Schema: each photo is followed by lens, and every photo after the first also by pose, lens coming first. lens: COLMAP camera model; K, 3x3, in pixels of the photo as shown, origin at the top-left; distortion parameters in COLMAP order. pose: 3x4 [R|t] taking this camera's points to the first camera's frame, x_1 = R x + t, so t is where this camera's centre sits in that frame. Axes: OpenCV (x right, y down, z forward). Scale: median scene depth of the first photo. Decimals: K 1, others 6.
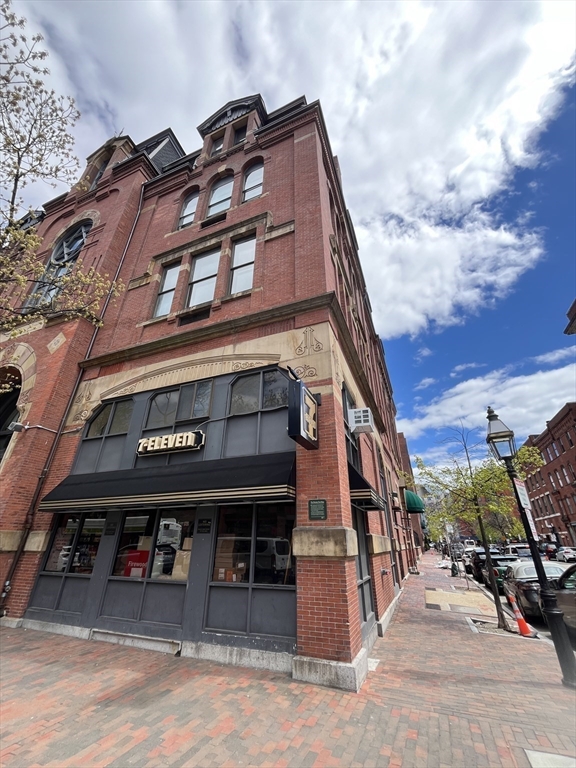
lens RADIAL K [[308.7, 0, 288.0], [0, 308.7, 384.0], [0, 0, 1]] dist [-0.001302, 0.000037]
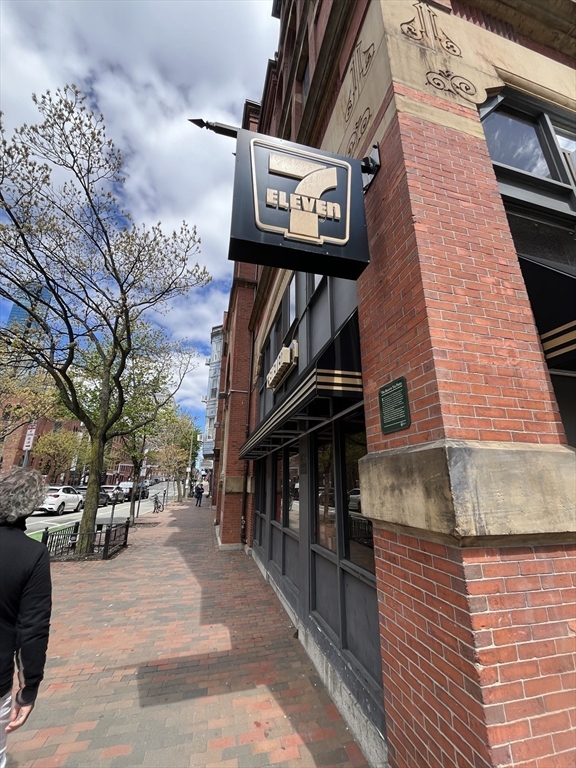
lens RADIAL K [[308.7, 0, 288.0], [0, 308.7, 384.0], [0, 0, 1]] dist [-0.001302, 0.000037]
pose [[0.598016, -0.246654, -0.762587, 0.356782], [0.360187, 0.932682, -0.019214, 0.390910], [0.715990, -0.263183, 0.646601, 0.767396]]
